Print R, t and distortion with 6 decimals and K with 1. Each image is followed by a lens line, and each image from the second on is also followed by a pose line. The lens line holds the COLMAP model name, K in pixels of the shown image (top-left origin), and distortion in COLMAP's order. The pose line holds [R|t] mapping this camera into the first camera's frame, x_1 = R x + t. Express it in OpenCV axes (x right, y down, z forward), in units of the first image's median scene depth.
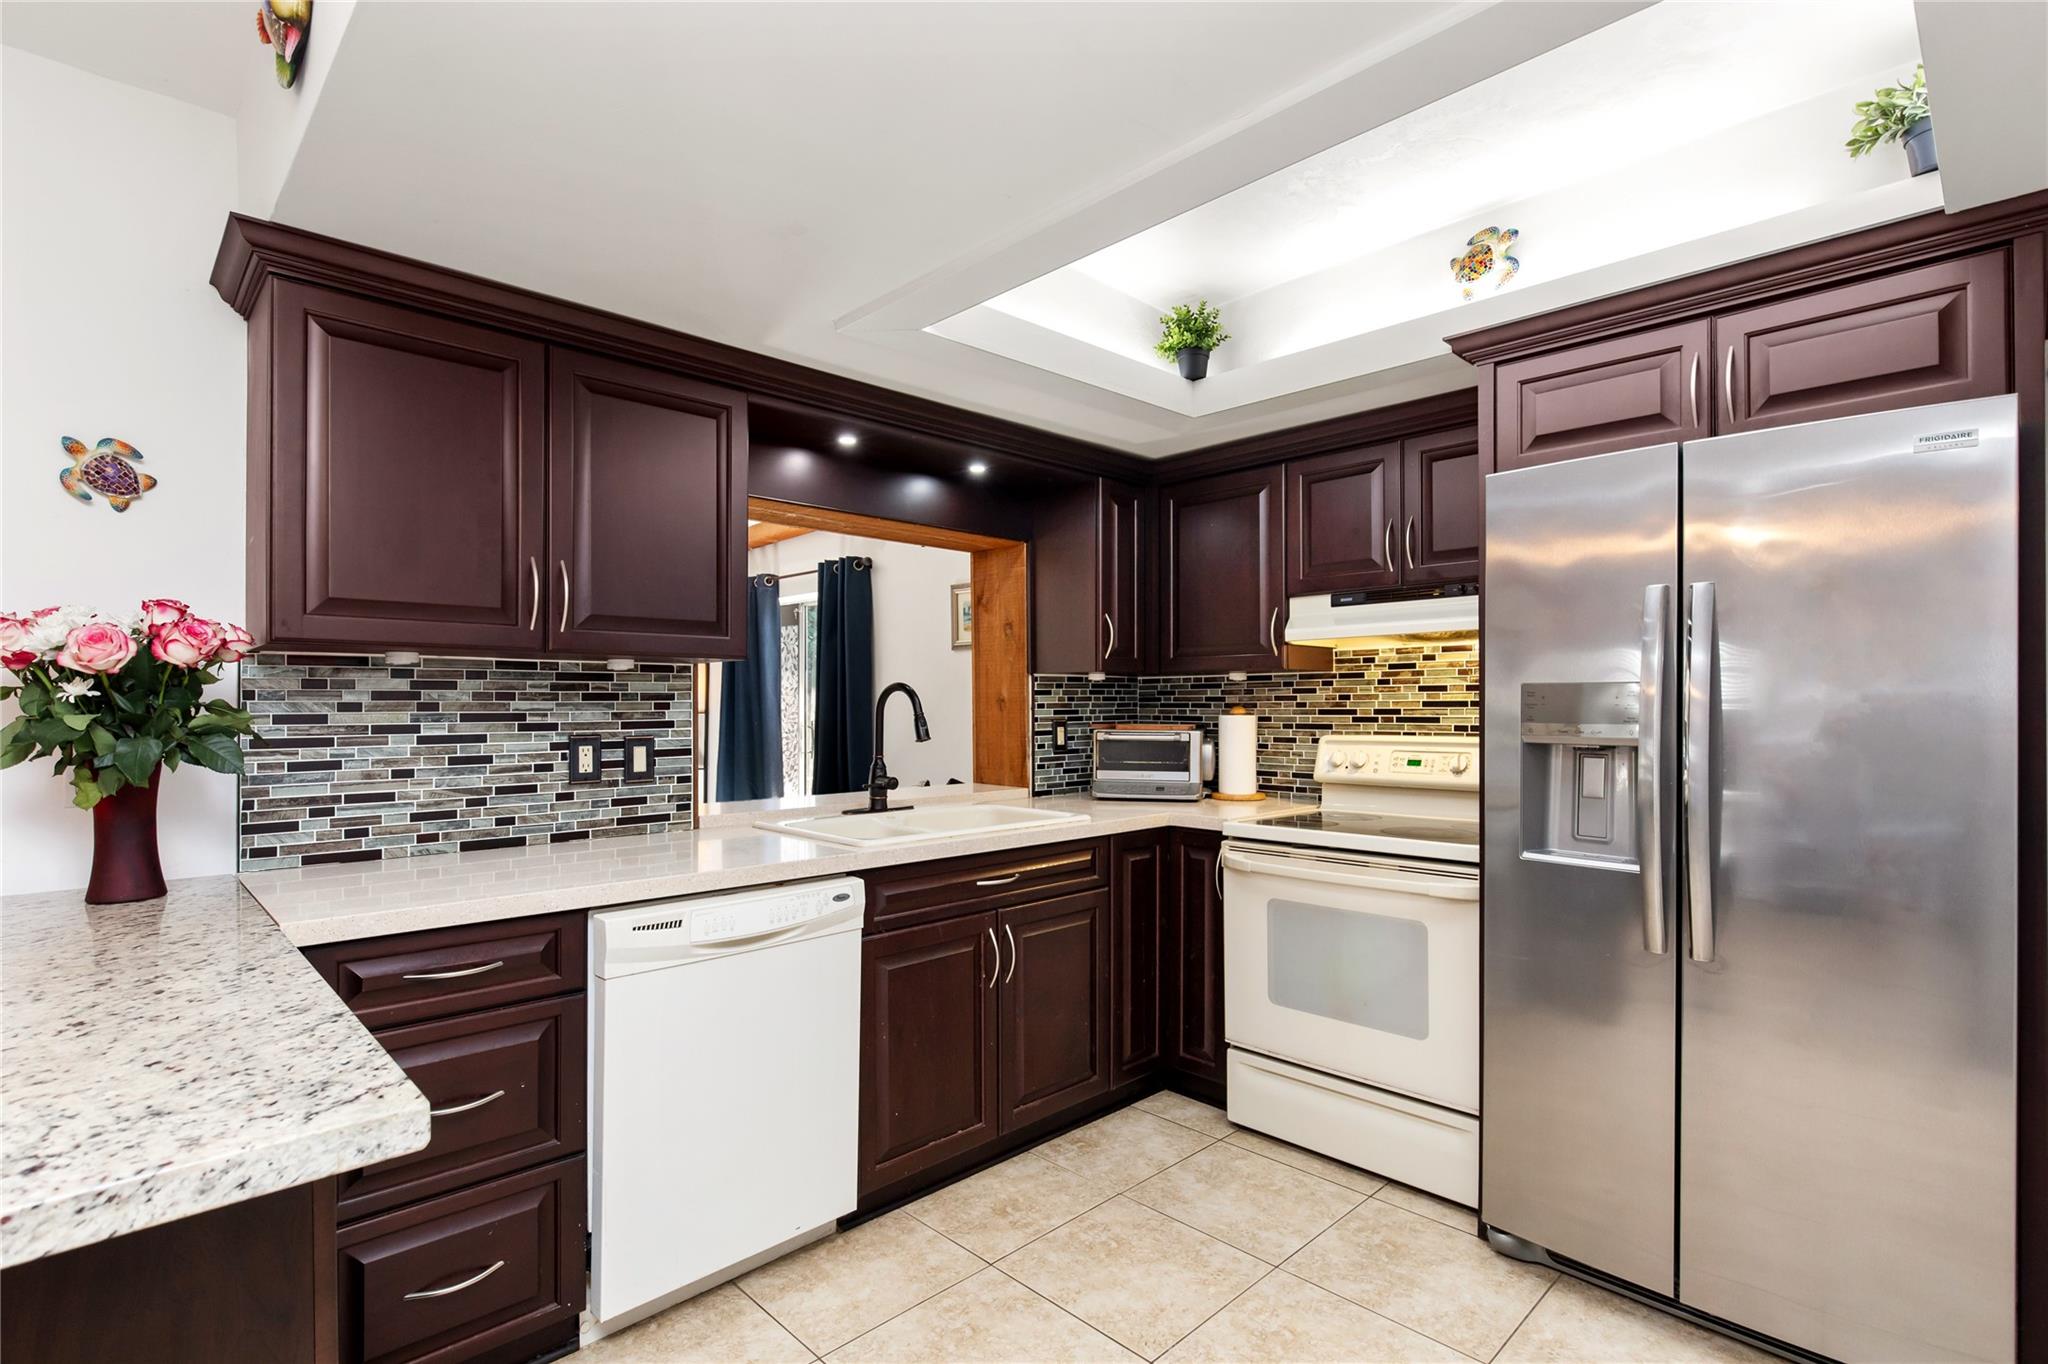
lens RADIAL K [[972.4, 0, 1016.6], [0, 972.4, 698.4], [0, 0, 1]] dist [-0.001778, -0.000346]
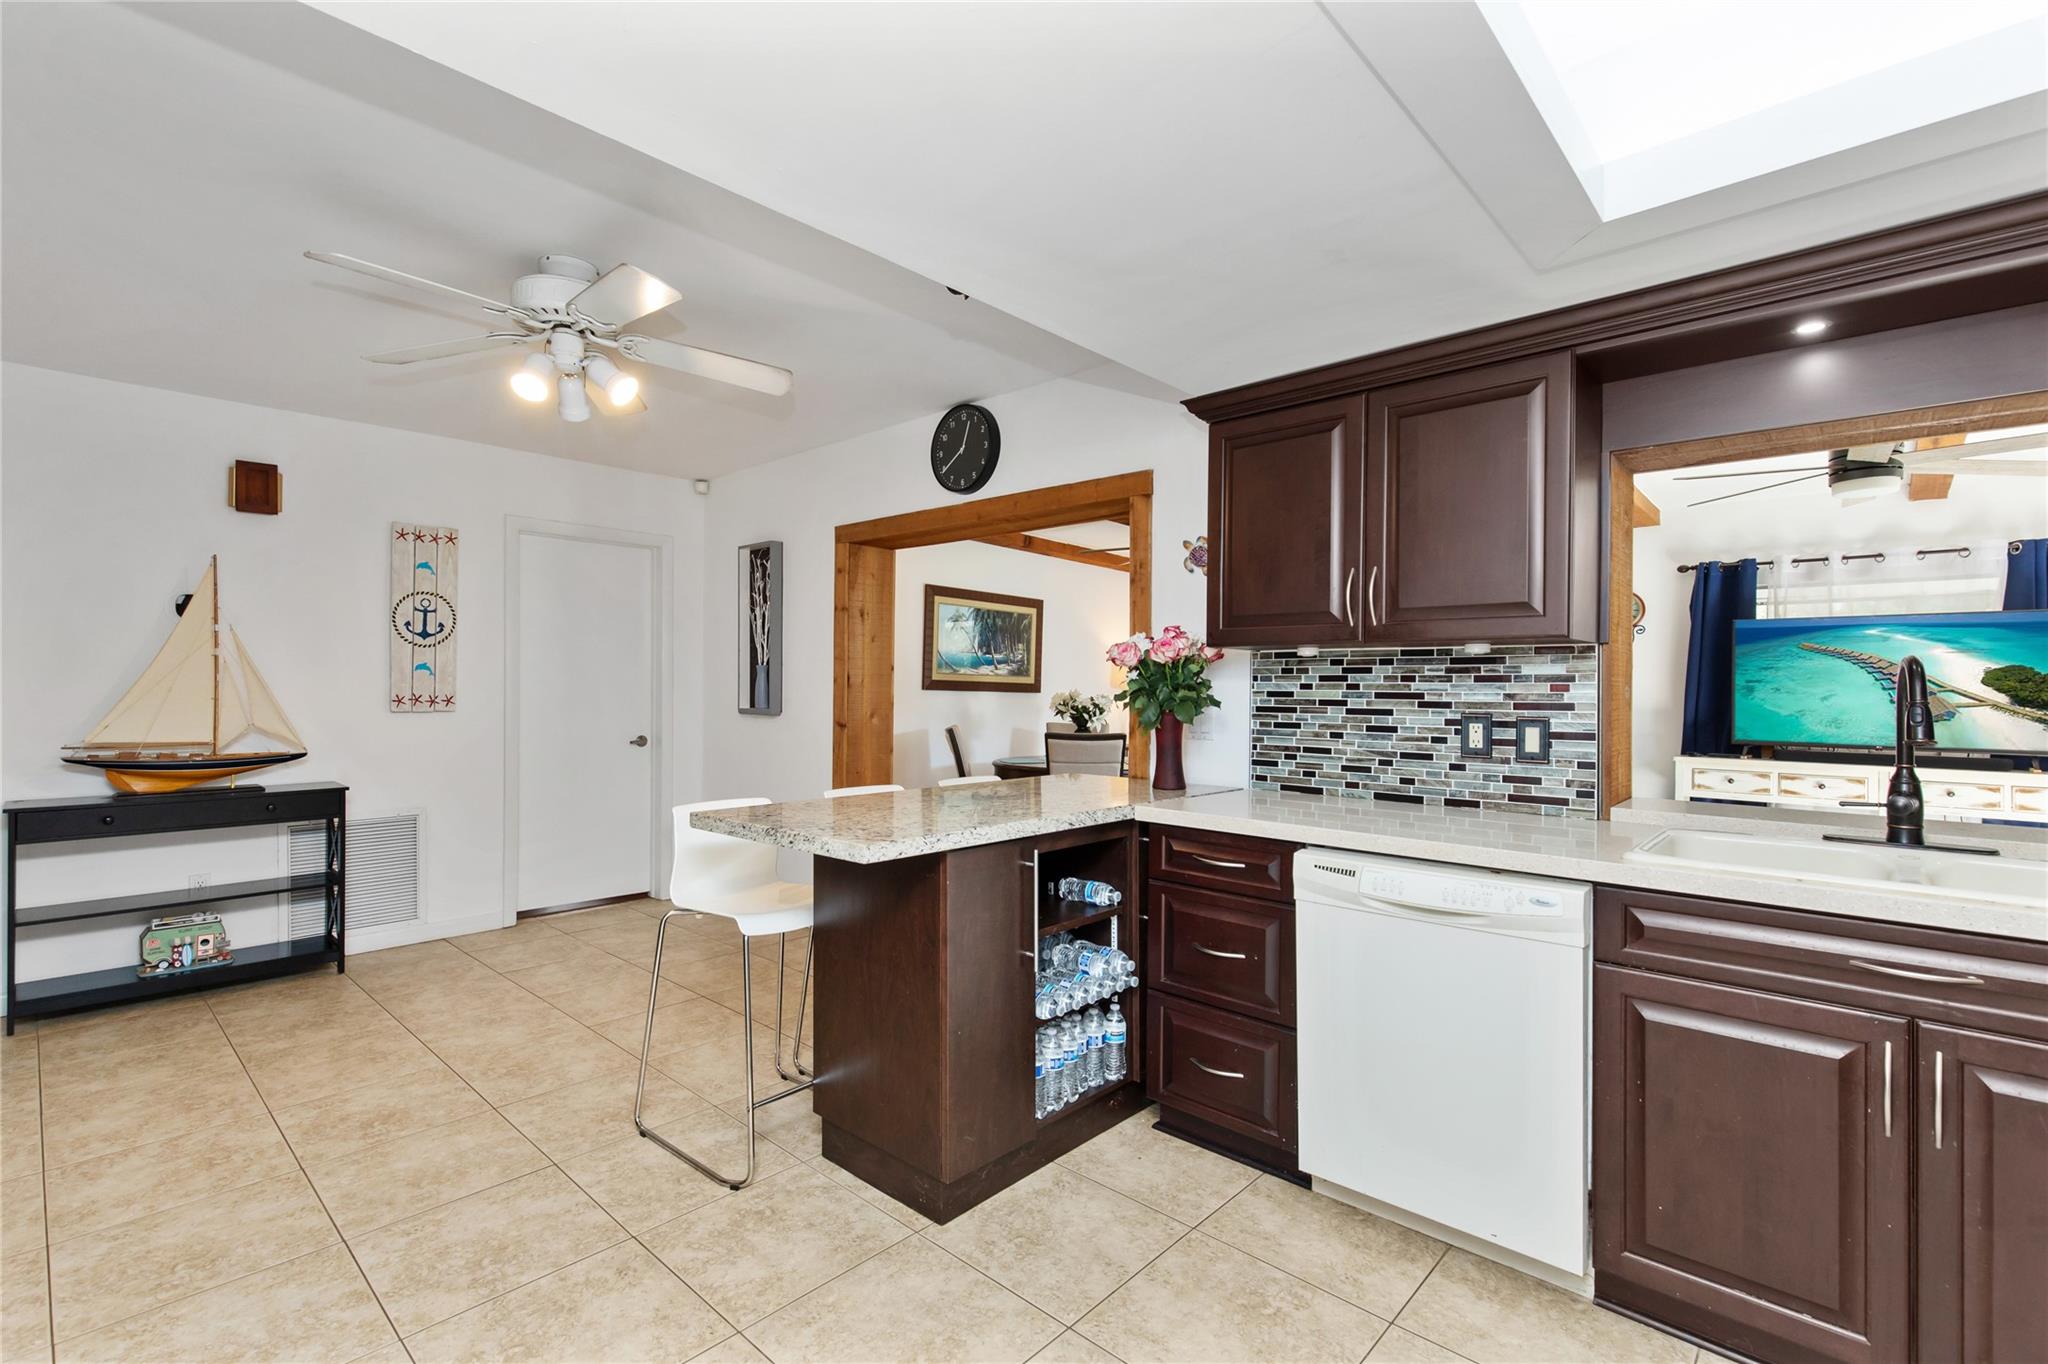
lens RADIAL K [[927.2, 0, 1012.4], [0, 927.2, 682.3], [0, 0, 1]] dist [0.004565, 0.000178]
pose [[0.058802, -0.001509, -0.998269, 0.591801], [-0.002922, 0.999994, -0.001683, 0.005836], [0.998265, 0.003016, 0.058797, 0.427396]]
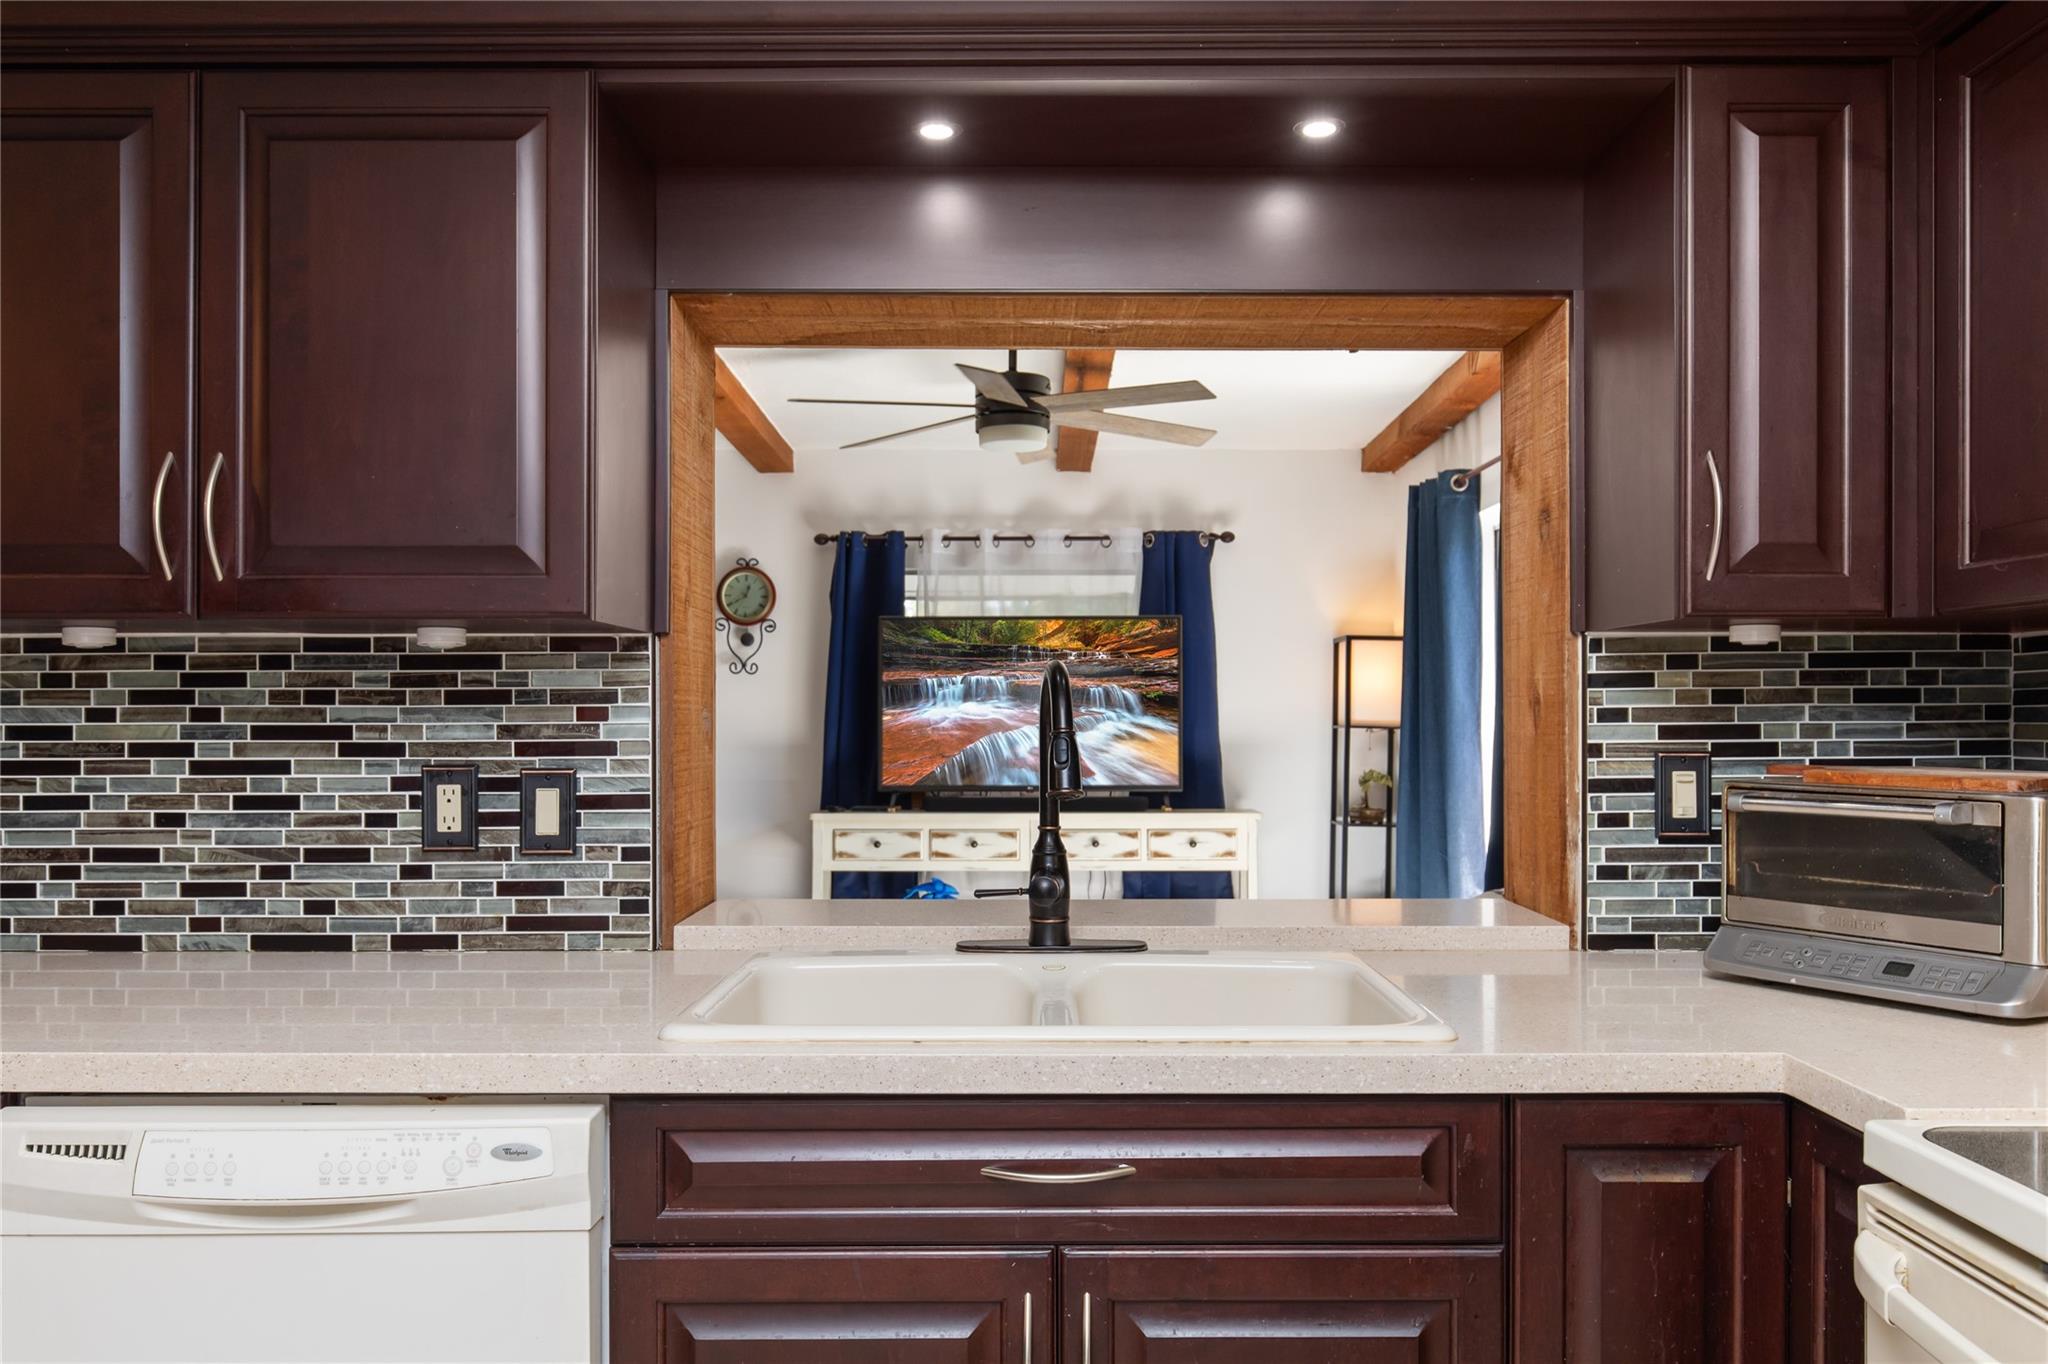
lens RADIAL K [[1513.7, 0, 1022.5], [0, 1513.7, 718.4], [0, 0, 1]] dist [0.000267, 0.001774]
pose [[0.717786, 0.001070, -0.696263, 0.419060], [0.004150, 0.999974, 0.005815, 0.007043], [0.696251, -0.007063, 0.717763, 0.620380]]
